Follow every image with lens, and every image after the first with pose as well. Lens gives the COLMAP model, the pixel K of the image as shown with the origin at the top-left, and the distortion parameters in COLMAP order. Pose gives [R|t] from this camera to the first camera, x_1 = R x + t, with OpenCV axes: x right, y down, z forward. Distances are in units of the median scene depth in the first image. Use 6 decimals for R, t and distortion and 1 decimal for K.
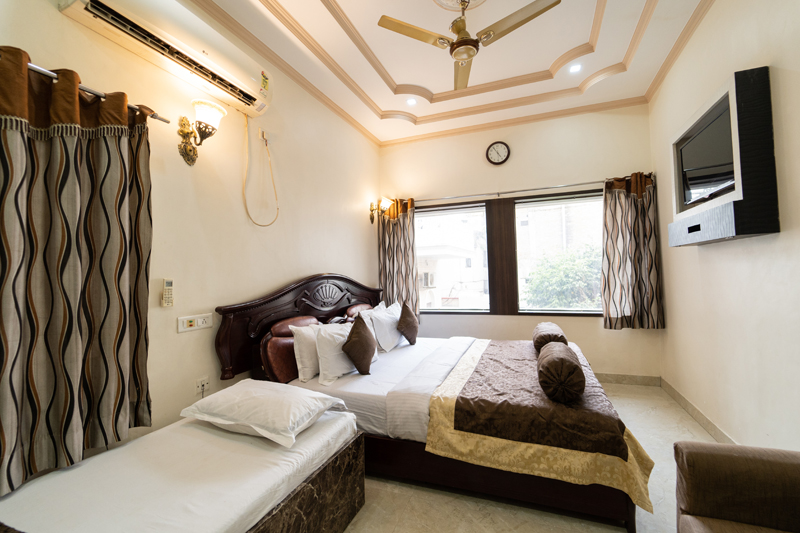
lens RADIAL K [[323.8, 0, 400.0], [0, 323.8, 266.5], [0, 0, 1]] dist [0.013641, -0.000279]
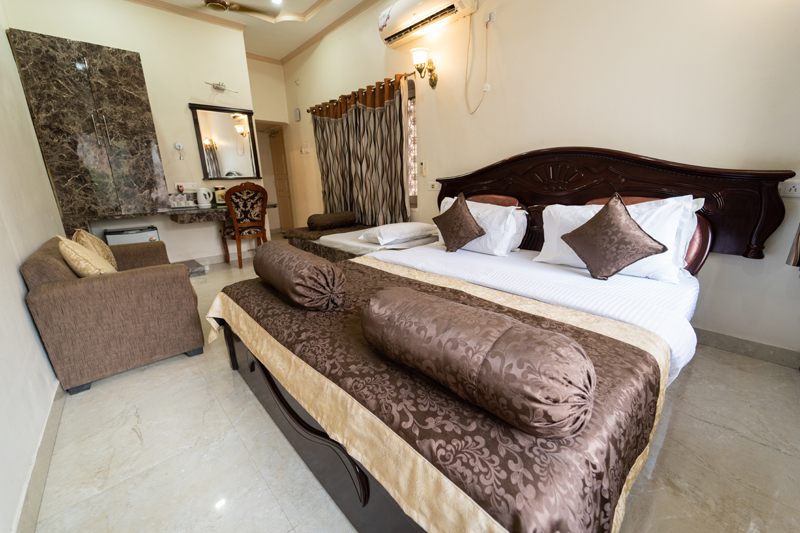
lens RADIAL K [[323.8, 0, 400.0], [0, 323.8, 266.5], [0, 0, 1]] dist [0.013641, -0.000279]
pose [[-0.453092, 0.281112, -0.845981, 1.103691], [0.046659, 0.955157, 0.292400, 0.062840], [0.890242, 0.093012, -0.445890, 1.688161]]
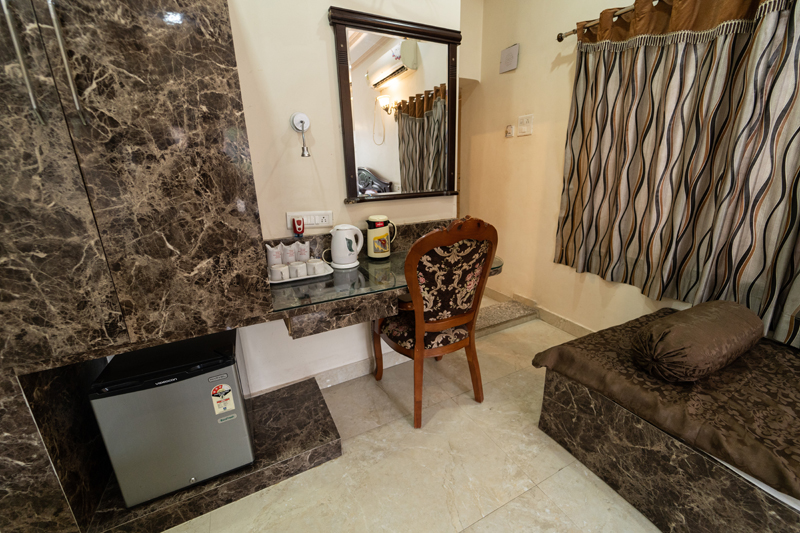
lens RADIAL K [[323.8, 0, 400.0], [0, 323.8, 266.5], [0, 0, 1]] dist [0.013641, -0.000279]
pose [[-0.681185, 0.262232, -0.683536, 0.615869], [0.061066, 0.950748, 0.303890, 0.017349], [0.729560, 0.165265, -0.663649, 0.847564]]
